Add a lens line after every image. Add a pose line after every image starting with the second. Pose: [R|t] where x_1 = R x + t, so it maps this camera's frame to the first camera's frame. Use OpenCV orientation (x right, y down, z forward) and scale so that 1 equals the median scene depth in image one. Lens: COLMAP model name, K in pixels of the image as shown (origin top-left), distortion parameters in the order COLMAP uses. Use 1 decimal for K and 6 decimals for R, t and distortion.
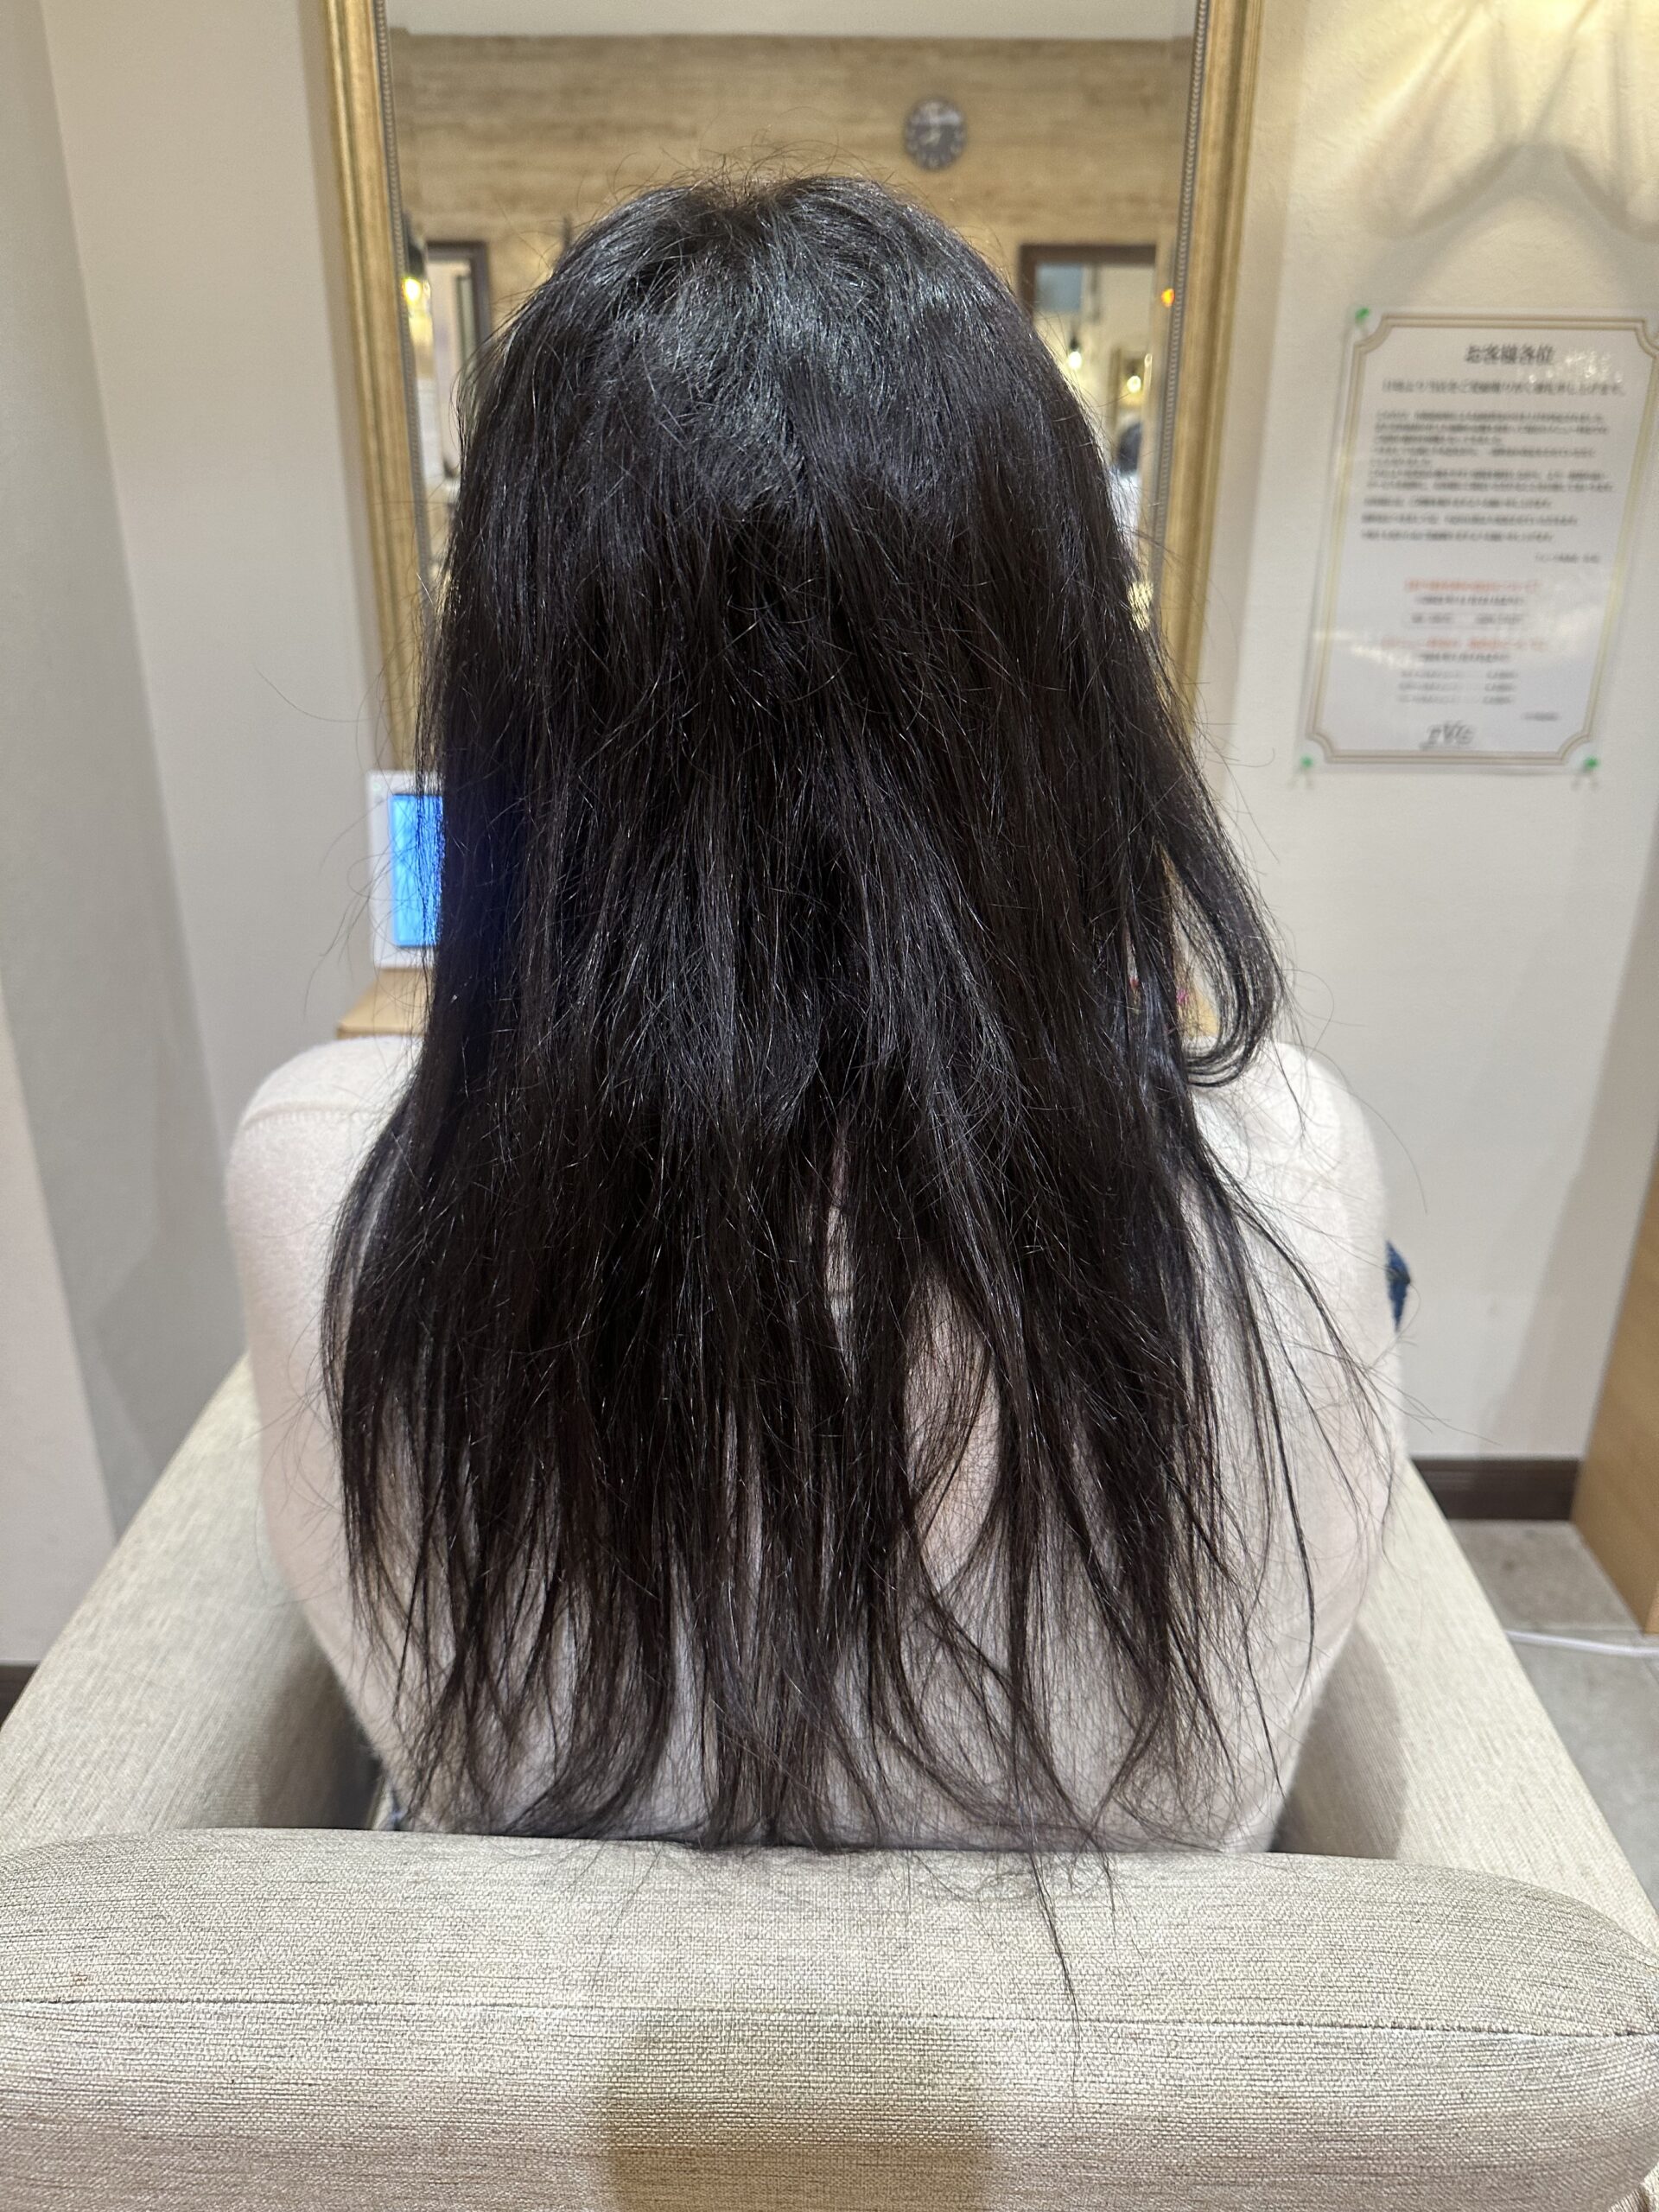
lens RADIAL K [[1629.2, 0, 822.2], [0, 1629.2, 1102.1], [0, 0, 1]] dist [-0.027711, 0.006831]
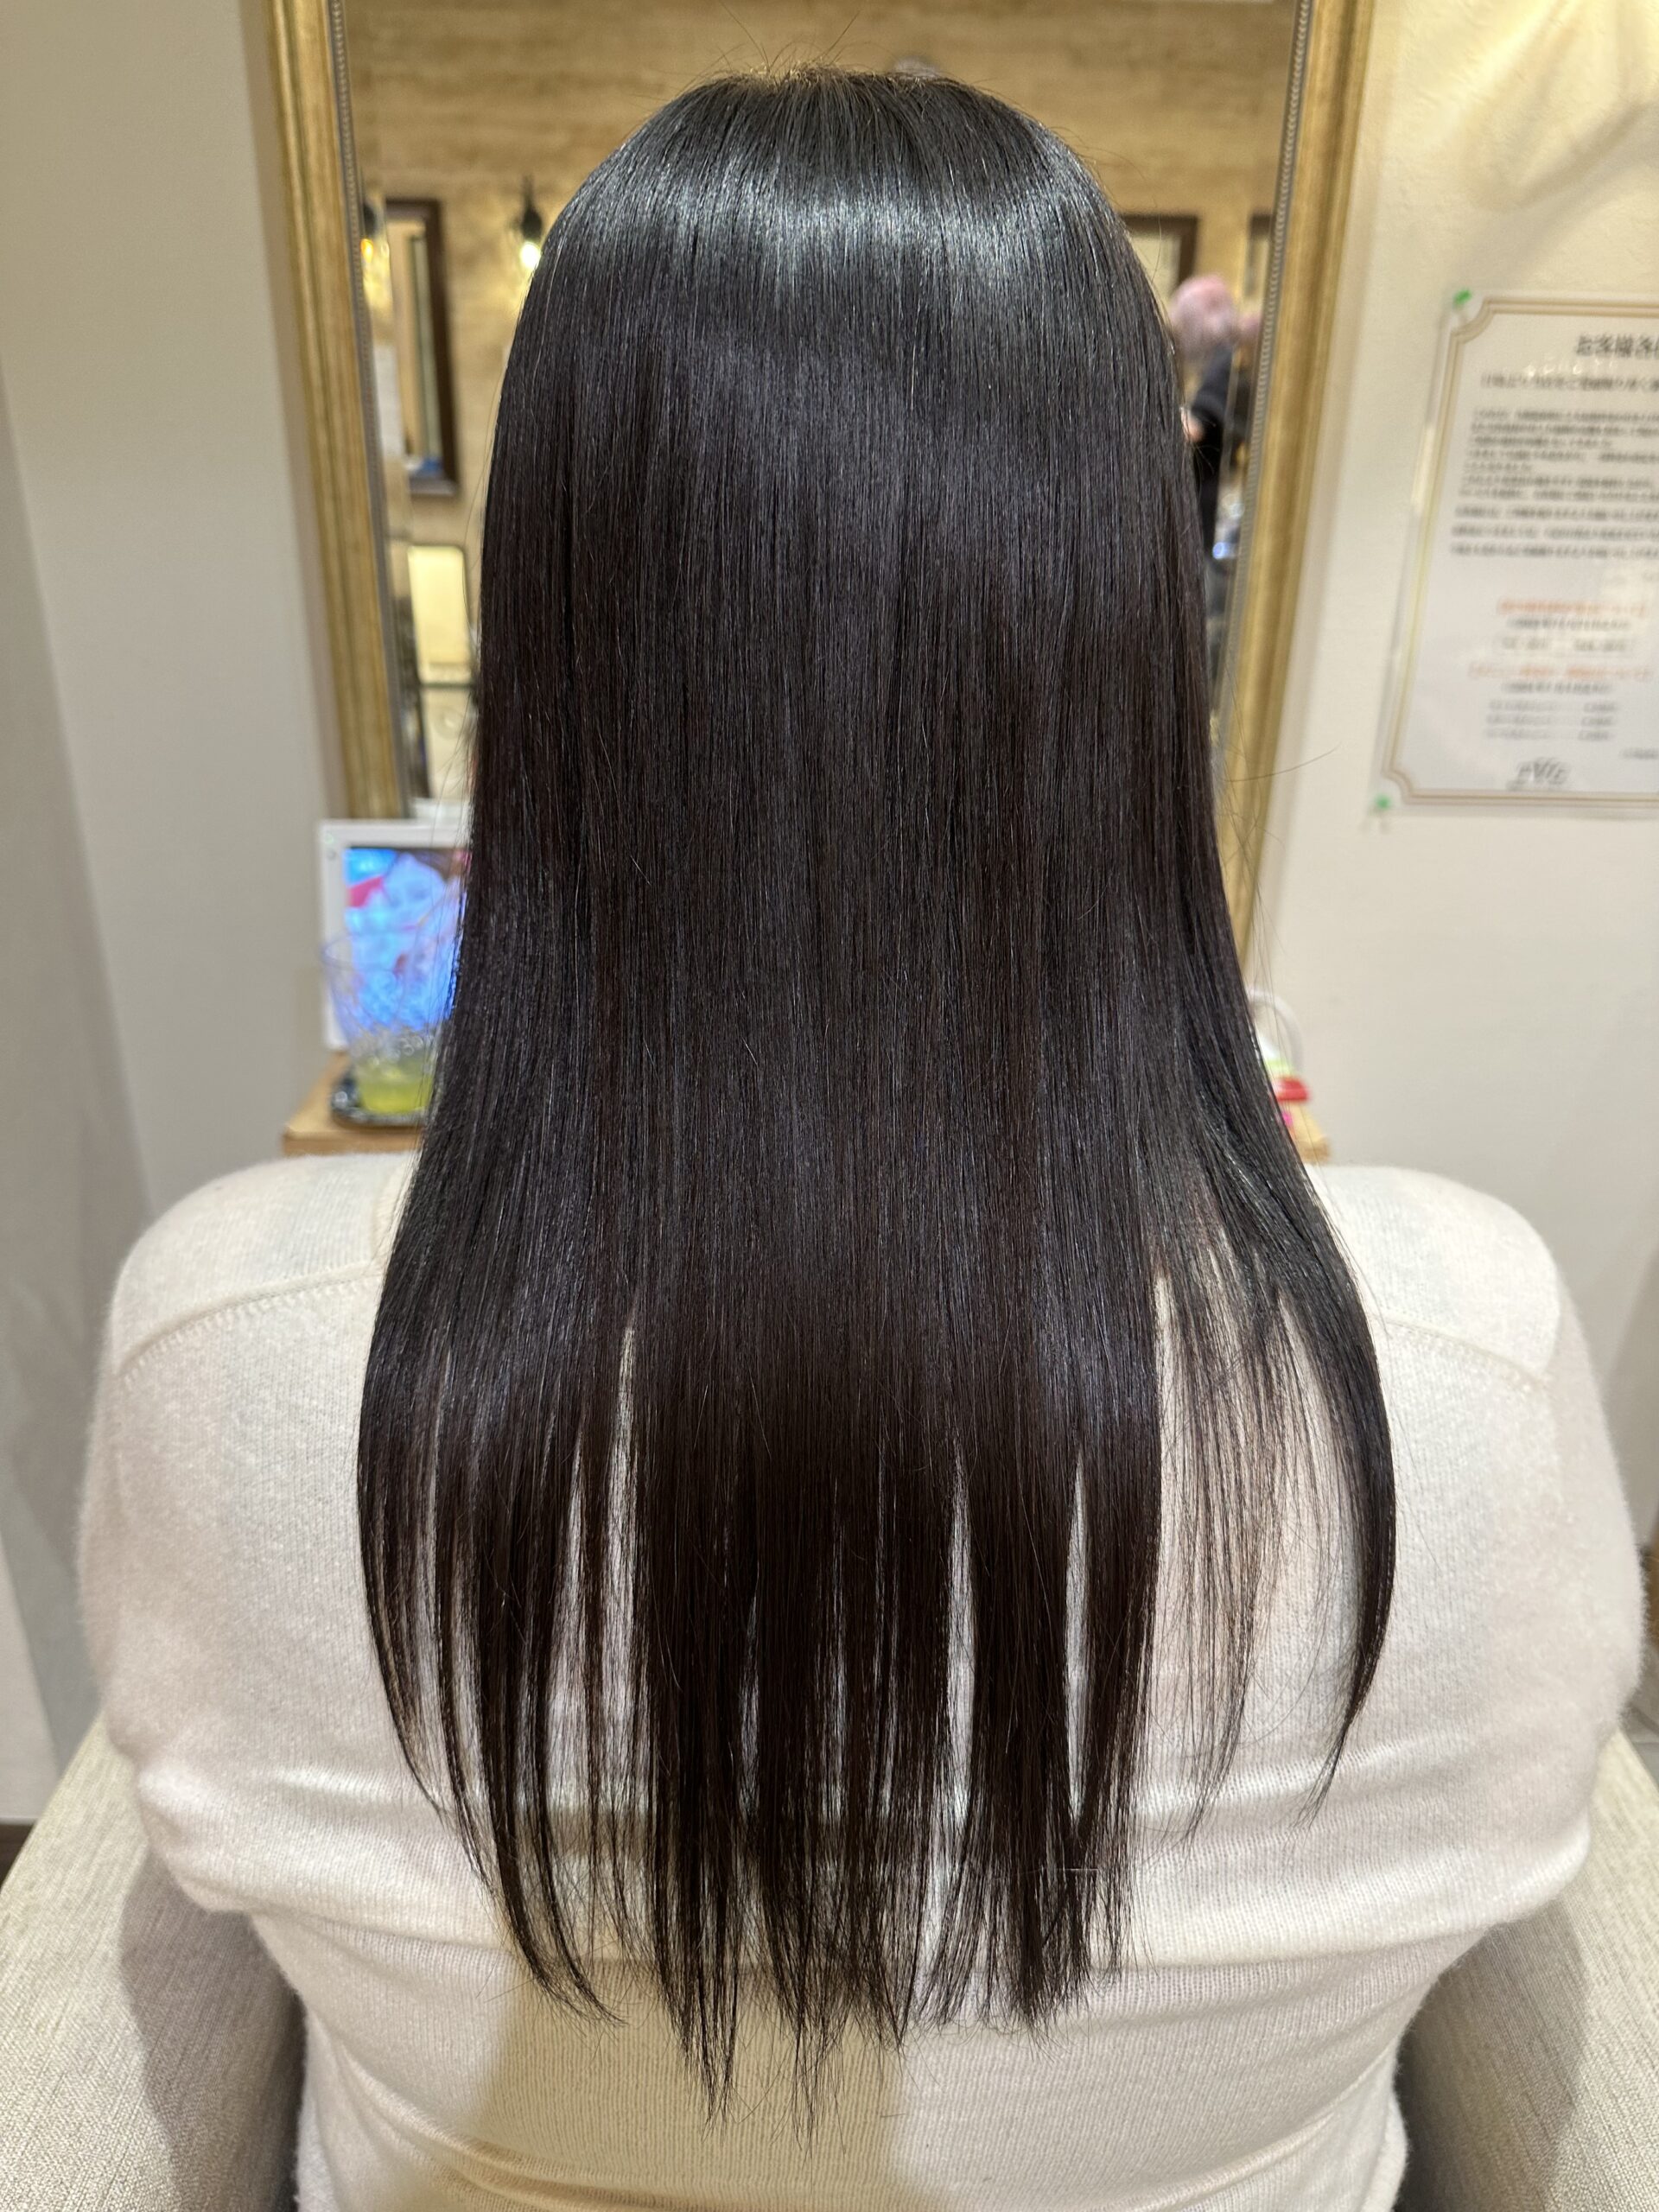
lens RADIAL K [[1629.2, 0, 833.8], [0, 1629.2, 1110.2], [0, 0, 1]] dist [-0.027711, 0.006831]
pose [[0.999492, -0.001398, 0.031851, -0.033599], [0.000728, 0.999778, 0.021044, -0.064279], [-0.031873, -0.021010, 0.999271, 0.123954]]
